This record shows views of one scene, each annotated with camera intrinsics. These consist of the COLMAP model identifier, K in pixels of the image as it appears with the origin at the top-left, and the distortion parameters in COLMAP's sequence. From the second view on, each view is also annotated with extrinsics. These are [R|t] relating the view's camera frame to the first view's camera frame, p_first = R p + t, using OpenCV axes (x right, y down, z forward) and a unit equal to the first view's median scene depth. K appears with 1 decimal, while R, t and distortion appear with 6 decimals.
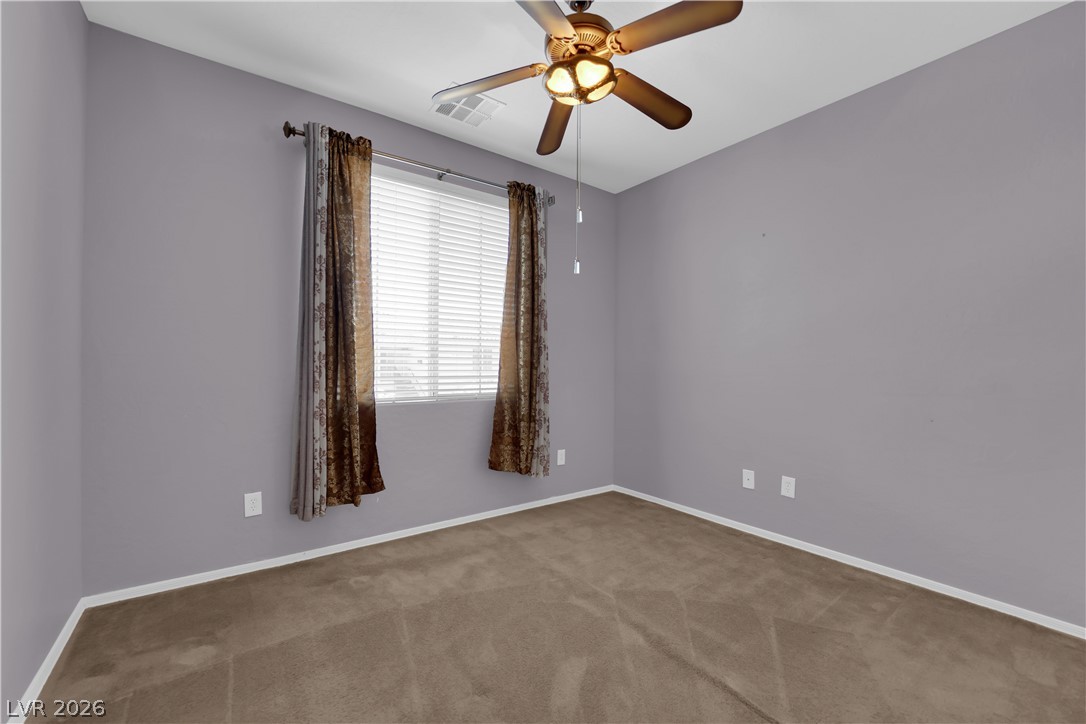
lens RADIAL K [[439.2, 0, 538.2], [0, 439.2, 362.4], [0, 0, 1]] dist [-0.008920, -0.004668]
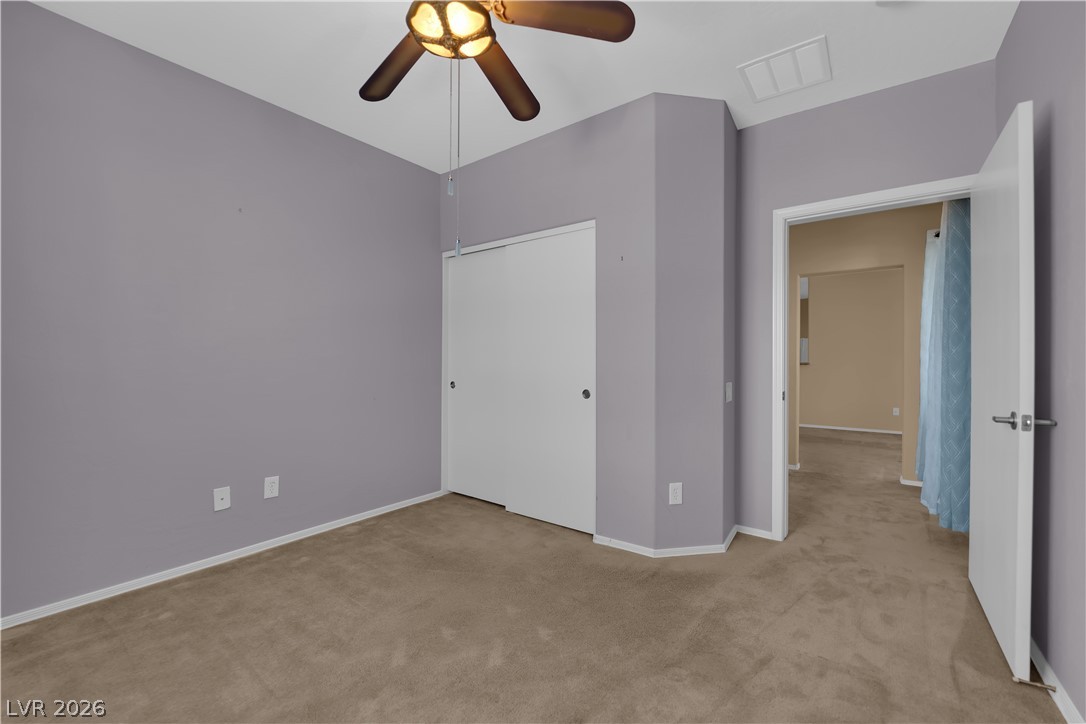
lens RADIAL K [[439.2, 0, 538.2], [0, 439.2, 362.4], [0, 0, 1]] dist [-0.008920, -0.004668]
pose [[-0.290773, -0.005025, 0.956779, -0.558325], [-0.005900, 0.999977, 0.003458, 0.010015], [-0.956774, -0.004640, -0.290796, 0.806991]]
